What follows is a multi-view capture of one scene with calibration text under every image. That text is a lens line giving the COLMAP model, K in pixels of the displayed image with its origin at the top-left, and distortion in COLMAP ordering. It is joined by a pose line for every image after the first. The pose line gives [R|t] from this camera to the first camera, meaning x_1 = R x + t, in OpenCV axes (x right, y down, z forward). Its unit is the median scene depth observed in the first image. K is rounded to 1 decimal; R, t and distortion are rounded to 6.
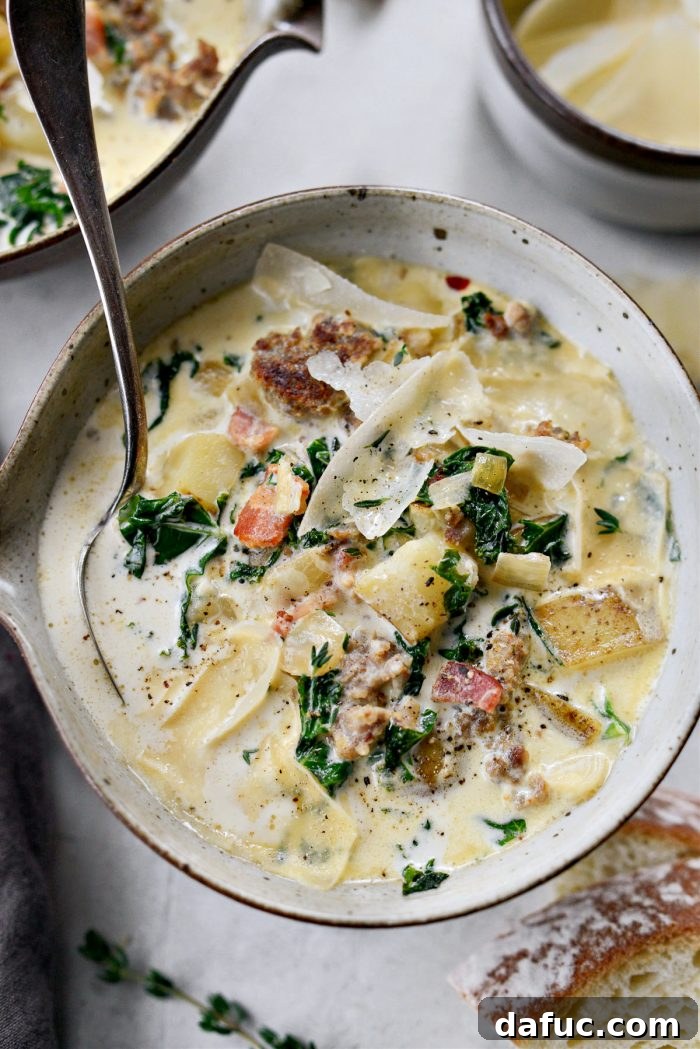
lens RADIAL K [[1781.0, 0, 350.4], [0, 1781.0, 522.4], [0, 0, 1]] dist [-0.059311, 0.000000]
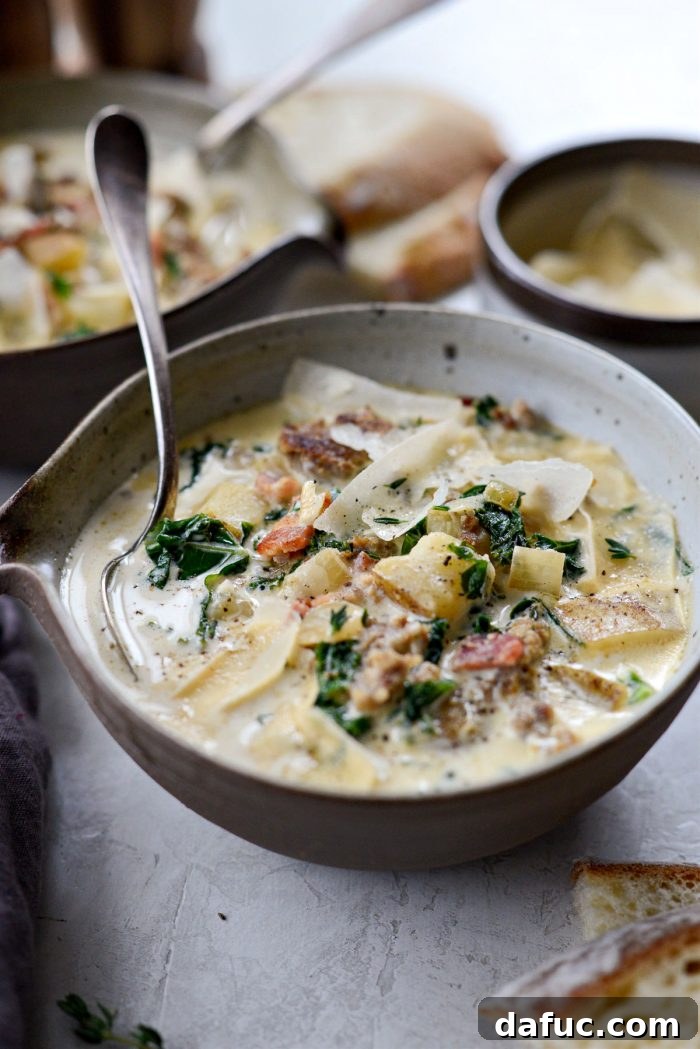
lens RADIAL K [[1781.0, 0, 346.8], [0, 1781.0, 525.7], [0, 0, 1]] dist [-0.059311, 0.000000]
pose [[0.999911, 0.006977, -0.011344, -0.001570], [-0.012319, 0.808204, -0.588774, 0.603506], [0.005060, 0.588861, 0.808218, 0.160113]]
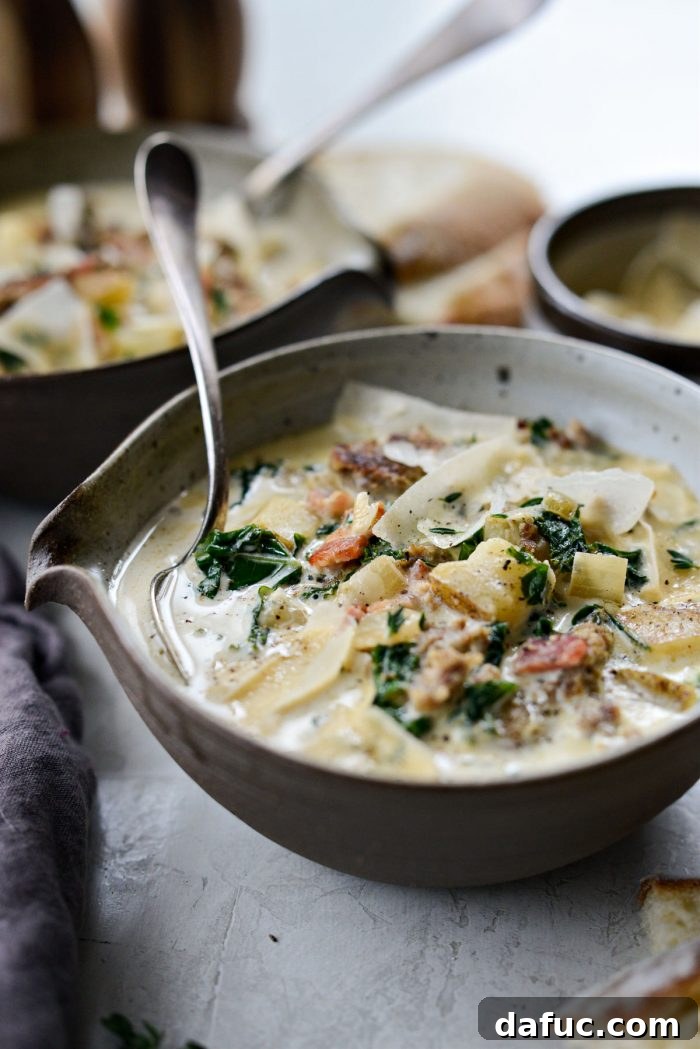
lens RADIAL K [[1781.0, 0, 351.6], [0, 1781.0, 523.4], [0, 0, 1]] dist [-0.059311, 0.000000]
pose [[0.999692, 0.004352, -0.024424, -0.017246], [-0.019381, 0.751583, -0.659354, 0.655078], [0.015488, 0.659625, 0.751436, 0.233323]]
